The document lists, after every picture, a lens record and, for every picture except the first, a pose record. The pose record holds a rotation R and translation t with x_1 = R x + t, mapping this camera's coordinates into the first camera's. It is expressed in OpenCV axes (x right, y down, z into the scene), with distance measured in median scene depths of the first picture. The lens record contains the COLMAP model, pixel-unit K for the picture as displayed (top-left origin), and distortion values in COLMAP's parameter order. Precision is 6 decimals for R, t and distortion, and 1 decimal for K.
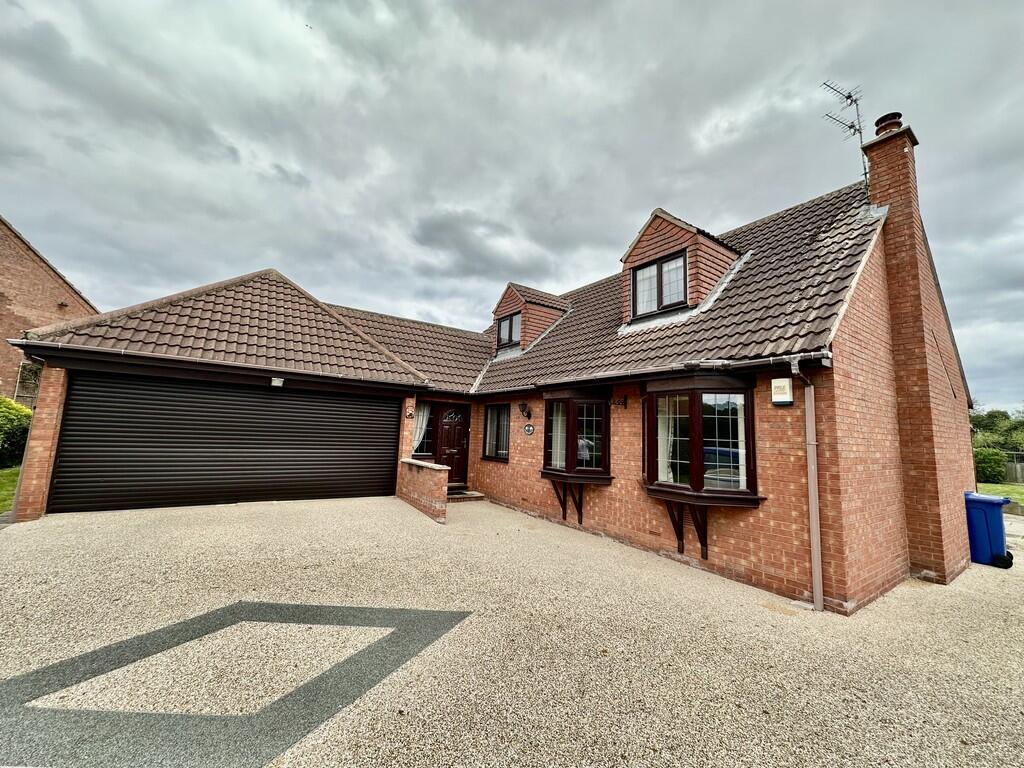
lens RADIAL K [[403.0, 0, 517.9], [0, 403.0, 377.4], [0, 0, 1]] dist [-0.011696, 0.002134]
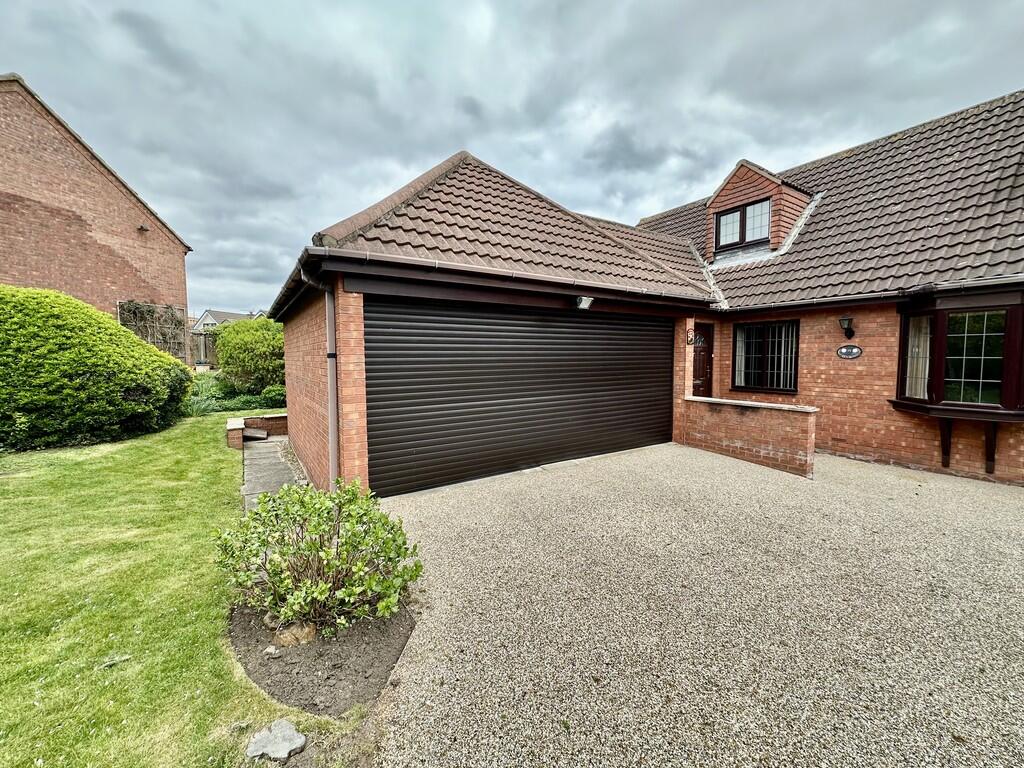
lens RADIAL K [[403.0, 0, 507.0], [0, 403.0, 375.7], [0, 0, 1]] dist [-0.011696, 0.002134]
pose [[0.998521, -0.043833, -0.032177, -0.591346], [0.049104, 0.981066, 0.187346, -0.001259], [0.023355, -0.188649, 0.981767, 0.225705]]
